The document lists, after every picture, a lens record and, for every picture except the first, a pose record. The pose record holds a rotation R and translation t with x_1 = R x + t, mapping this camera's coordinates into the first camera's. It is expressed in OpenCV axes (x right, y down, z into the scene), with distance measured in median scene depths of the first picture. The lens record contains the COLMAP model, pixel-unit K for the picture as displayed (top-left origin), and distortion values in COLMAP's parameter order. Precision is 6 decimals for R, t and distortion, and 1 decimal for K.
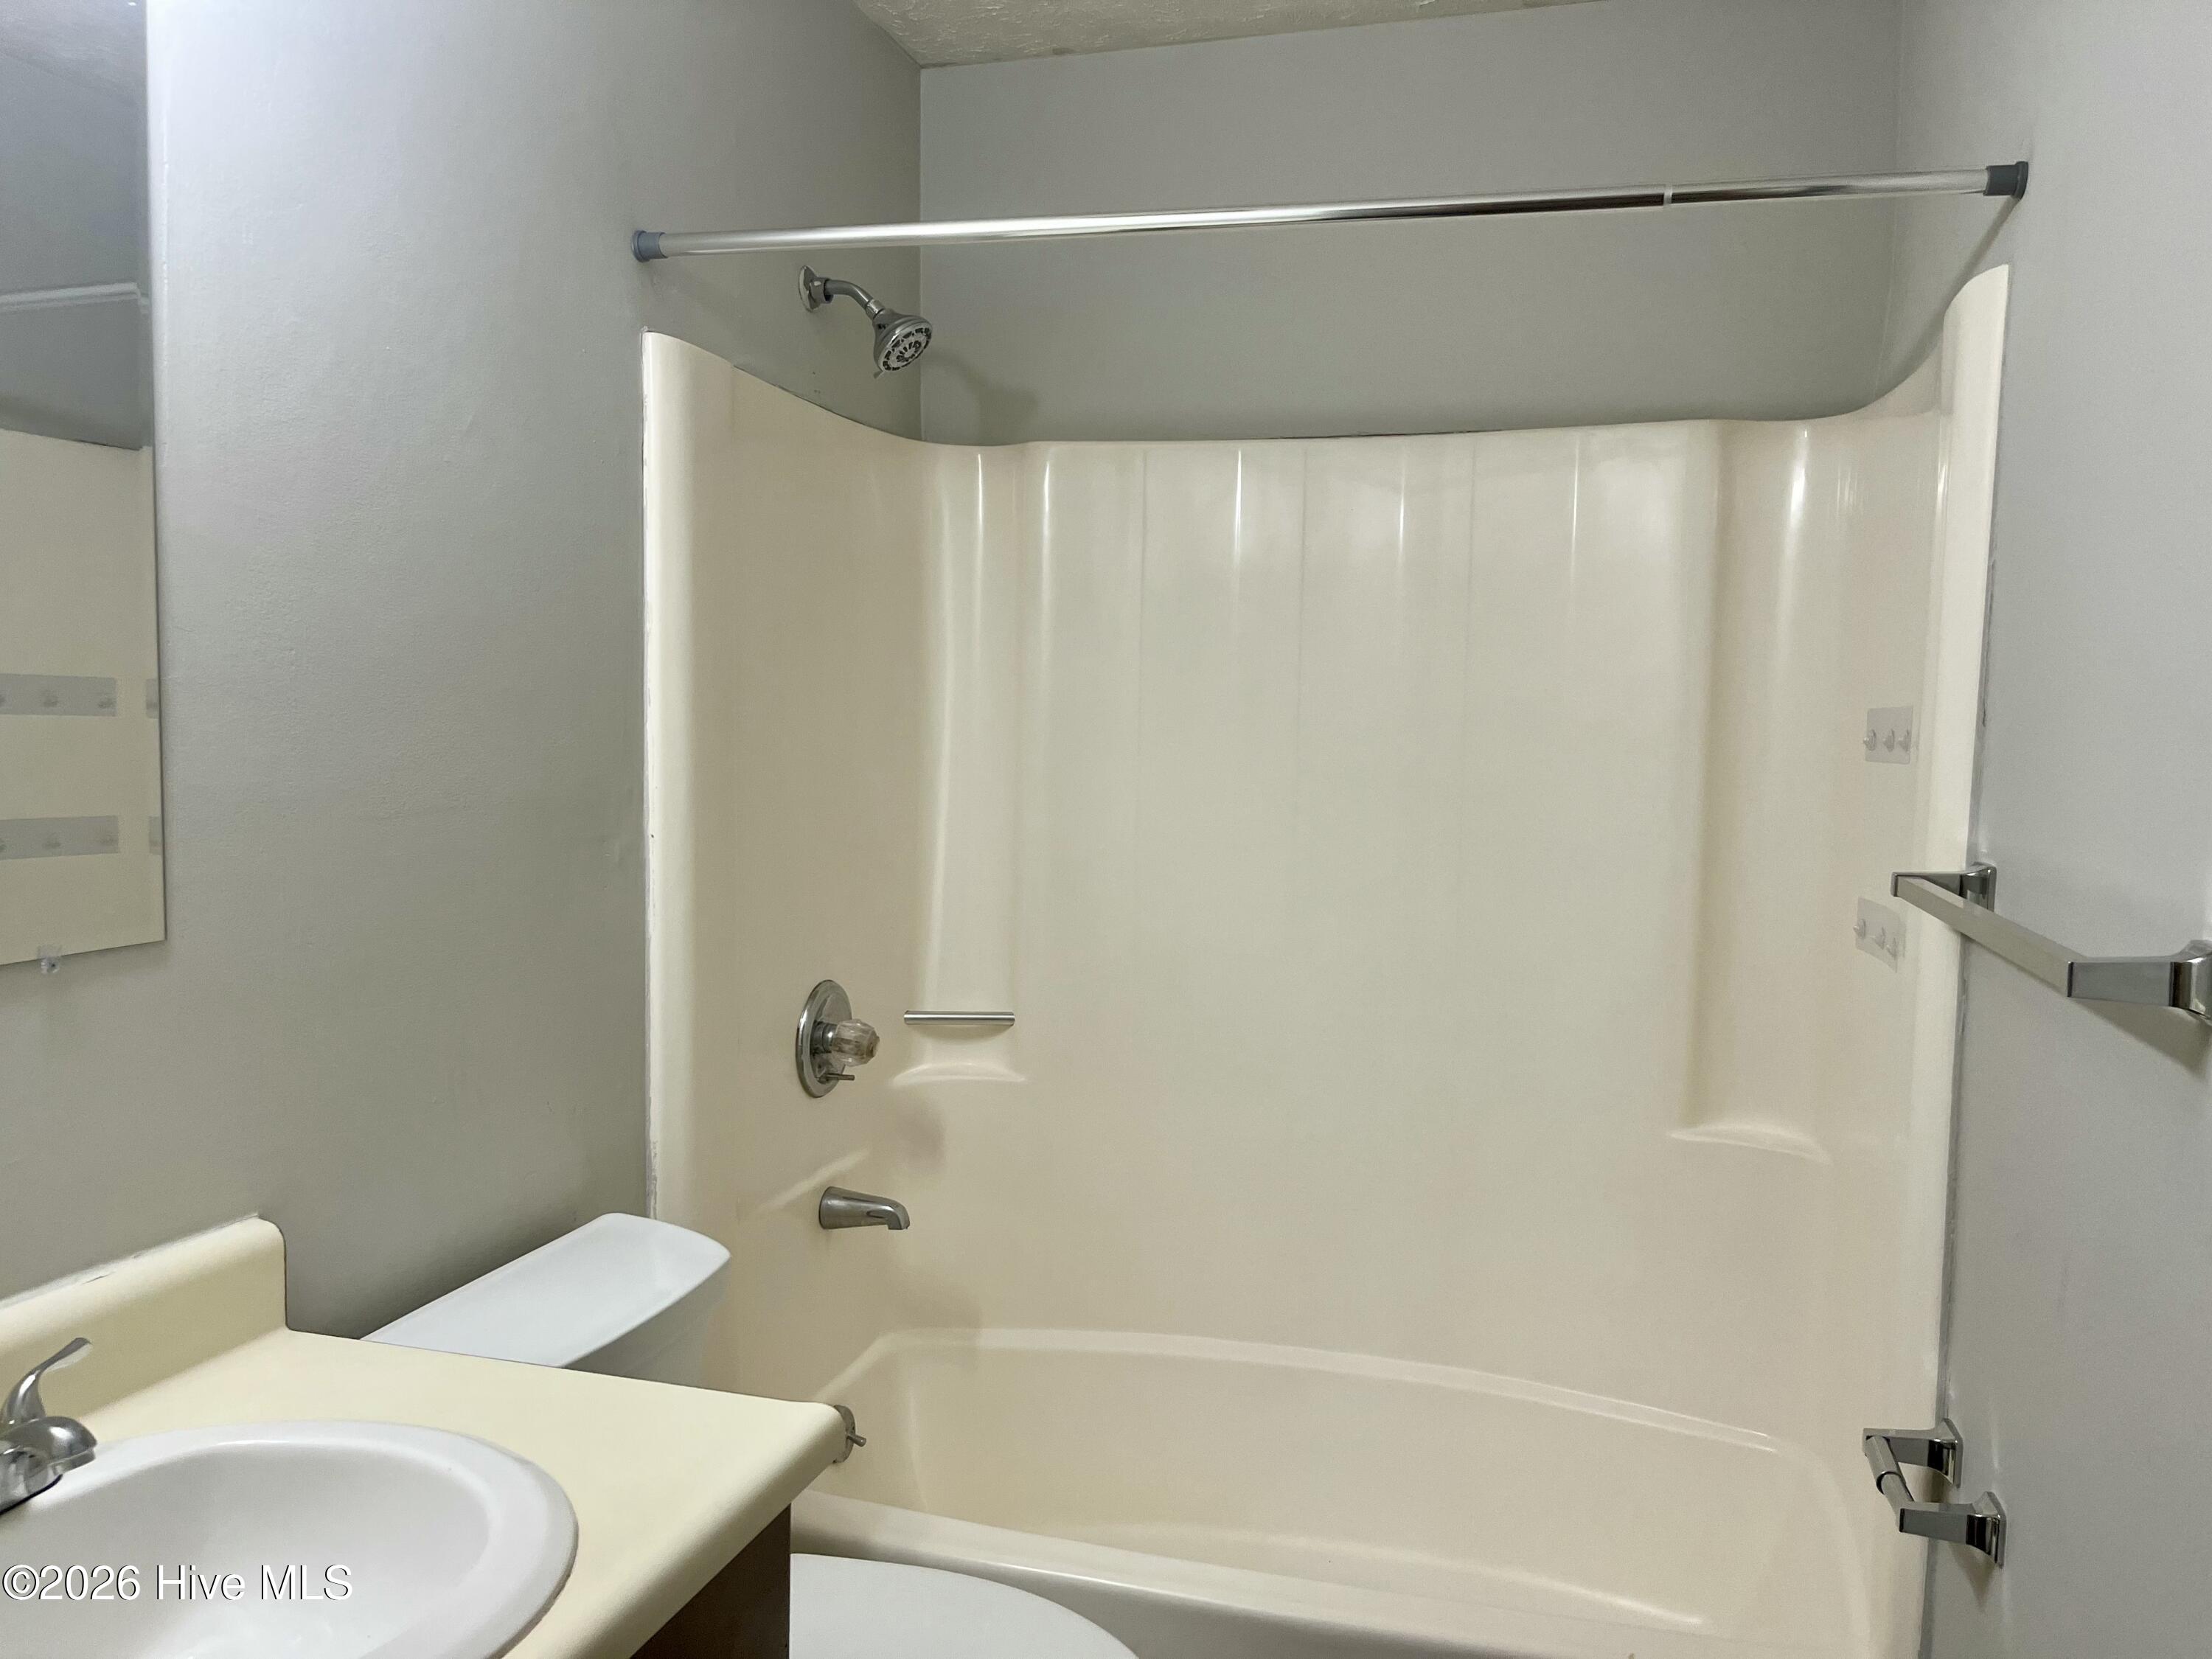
lens RADIAL K [[1683.5, 0, 1106.0], [0, 1683.5, 829.5], [0, 0, 1]] dist [0.051358, -0.060611]
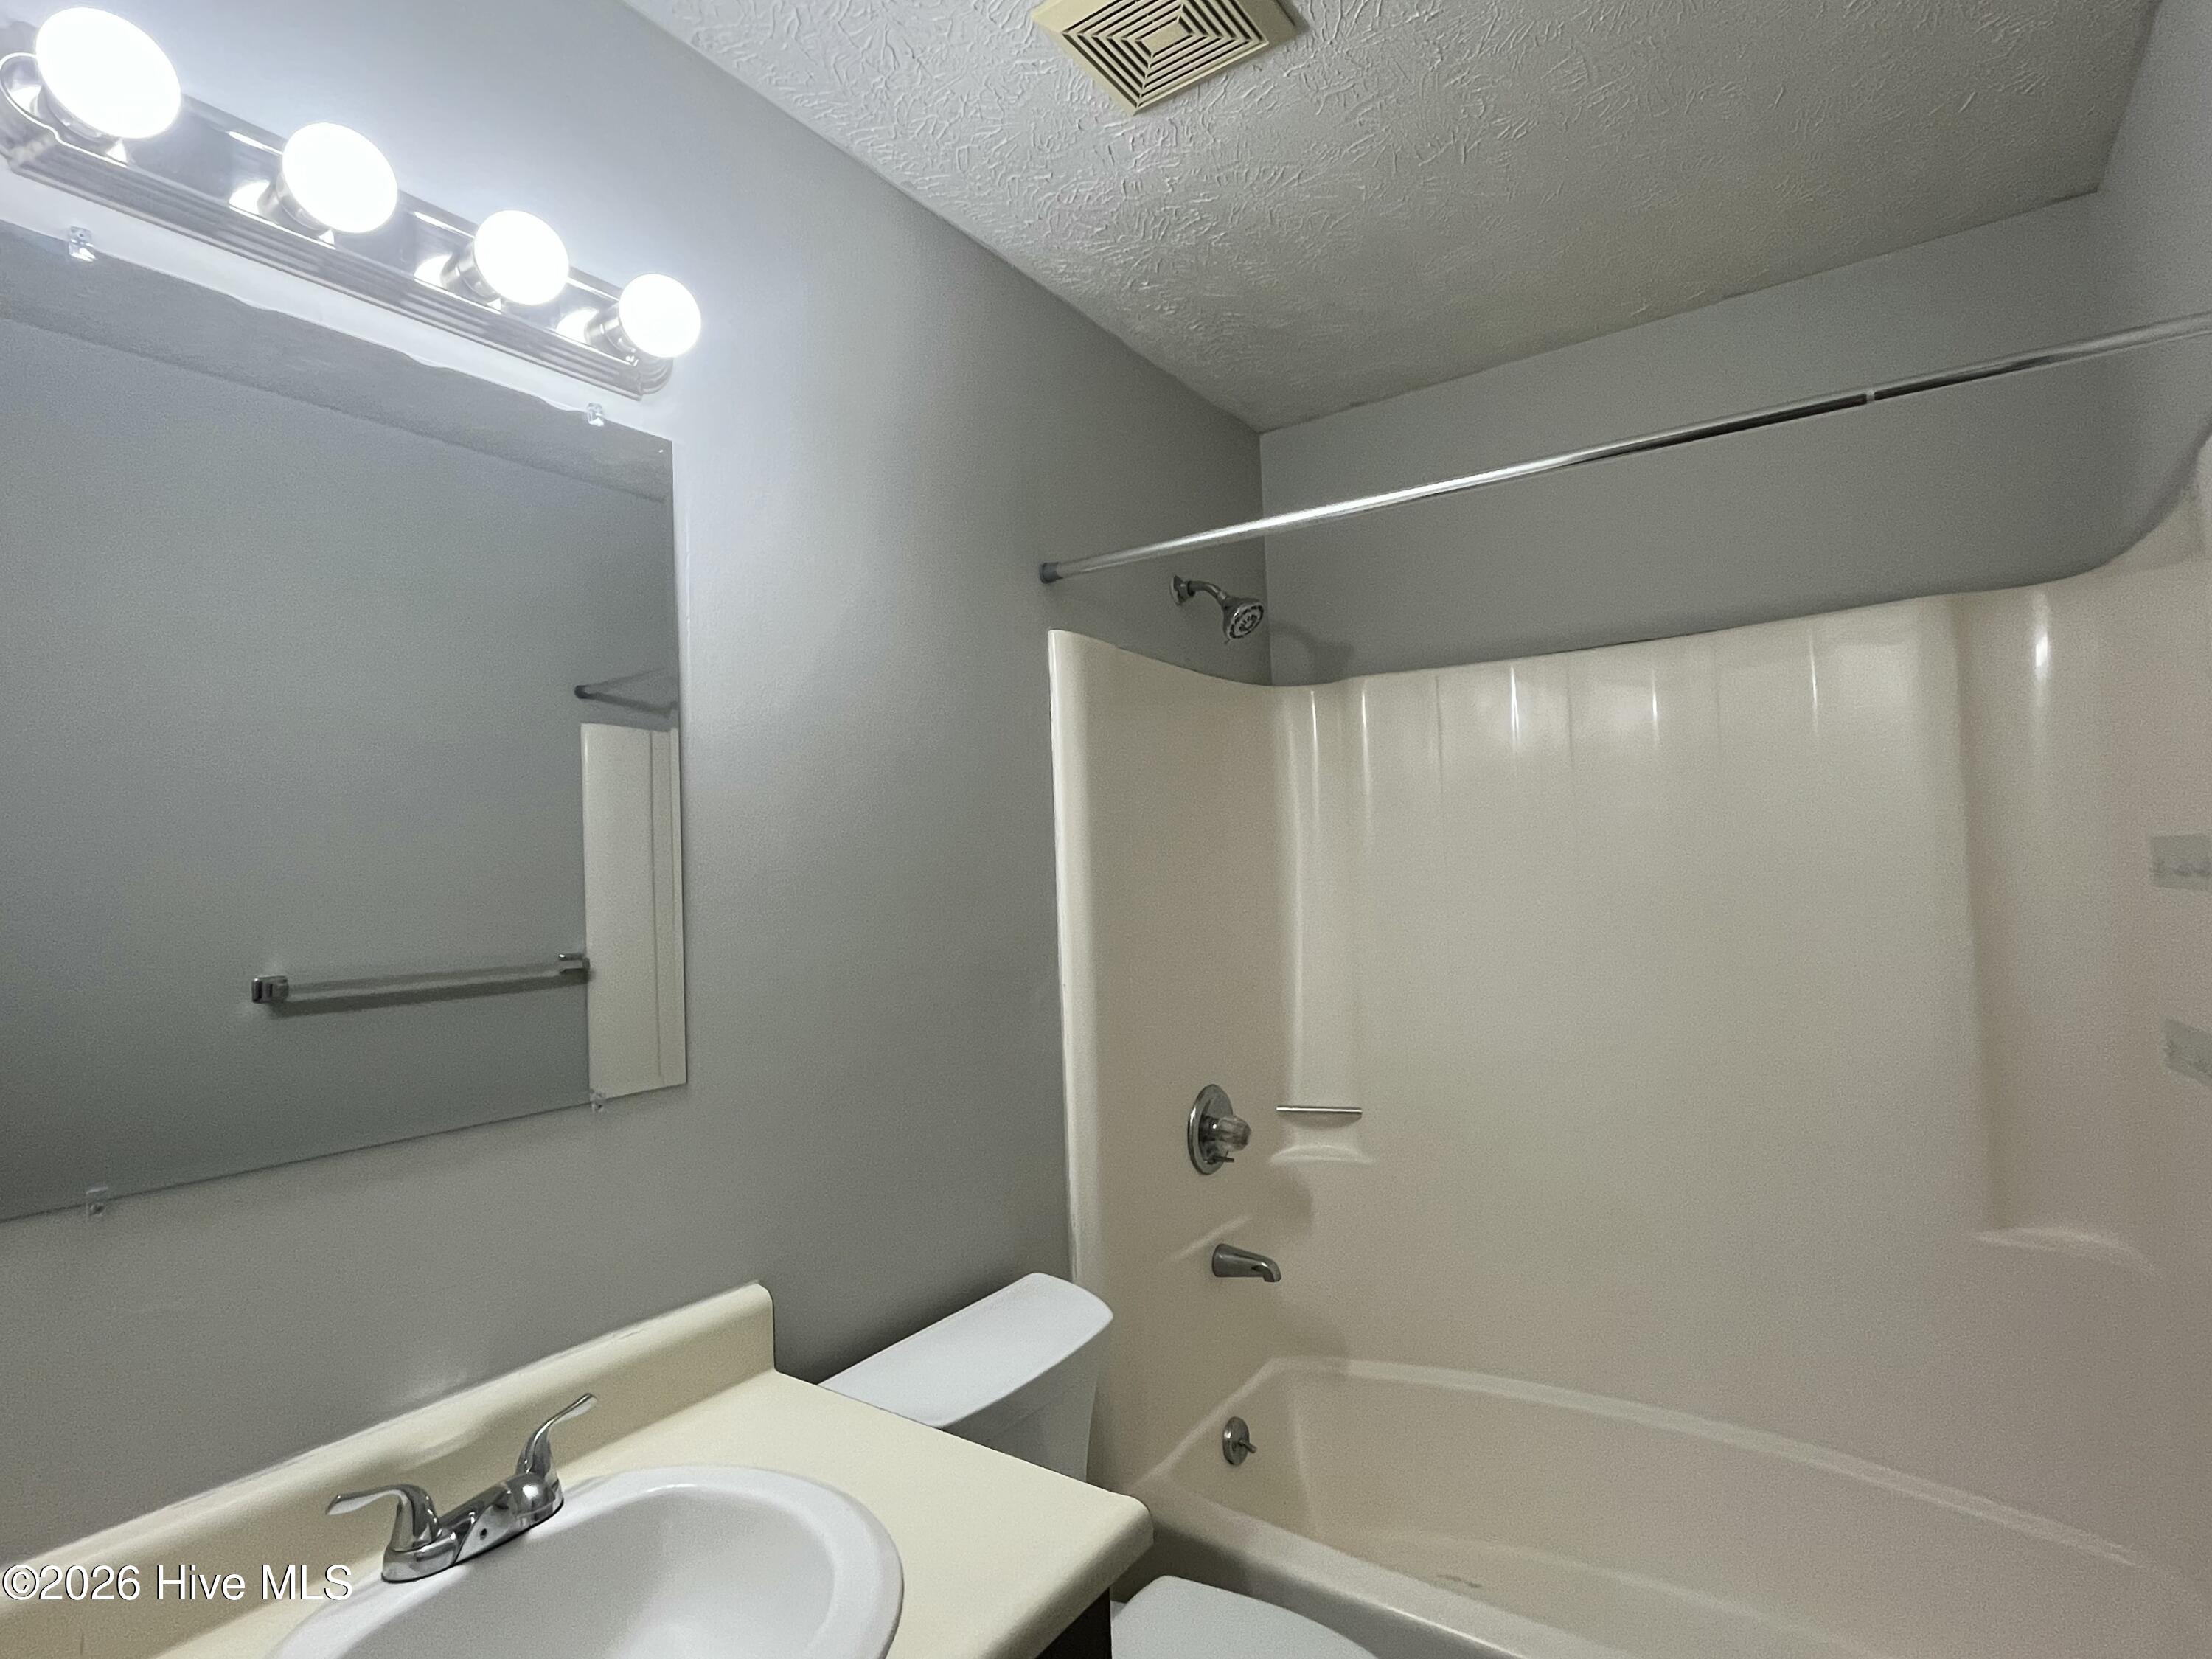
lens RADIAL K [[1092.6, 0, 1104.0], [0, 1092.6, 822.8], [0, 0, 1]] dist [-0.000763, -0.001331]
pose [[0.945639, -0.065967, -0.318456, 0.045499], [0.029783, 0.992663, -0.117187, -0.018704], [0.323850, 0.101332, 0.940666, 0.134325]]
